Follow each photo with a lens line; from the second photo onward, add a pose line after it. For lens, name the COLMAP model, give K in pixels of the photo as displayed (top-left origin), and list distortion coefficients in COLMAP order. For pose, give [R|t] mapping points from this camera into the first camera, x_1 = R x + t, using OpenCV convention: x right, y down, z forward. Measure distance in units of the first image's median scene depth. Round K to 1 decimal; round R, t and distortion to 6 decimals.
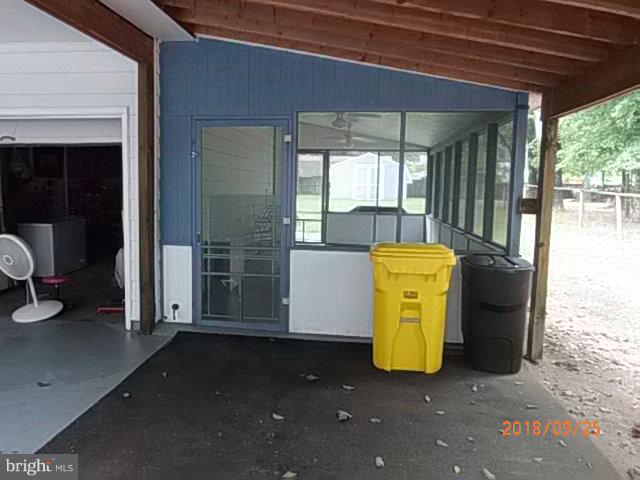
lens RADIAL K [[511.0, 0, 320.0], [0, 511.0, 240.0], [0, 0, 1]] dist [-0.017816, -0.005244]
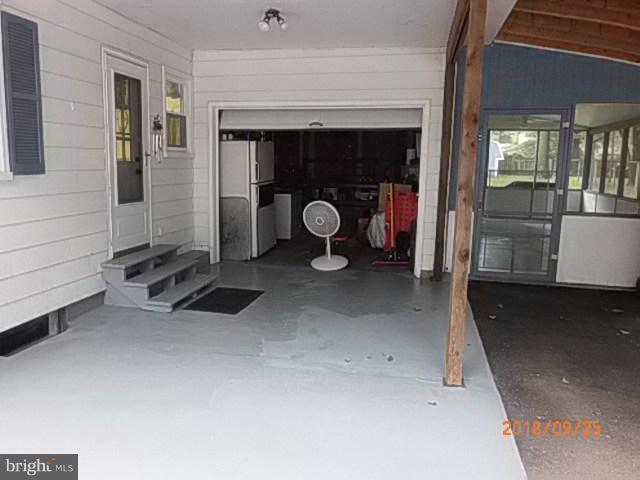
lens RADIAL K [[511.0, 0, 320.0], [0, 511.0, 240.0], [0, 0, 1]] dist [-0.017816, -0.005244]
pose [[0.994436, 0.017749, -0.103838, -0.489914], [-0.012999, 0.998846, 0.046240, 0.028256], [0.104539, -0.044633, 0.993519, -0.276378]]
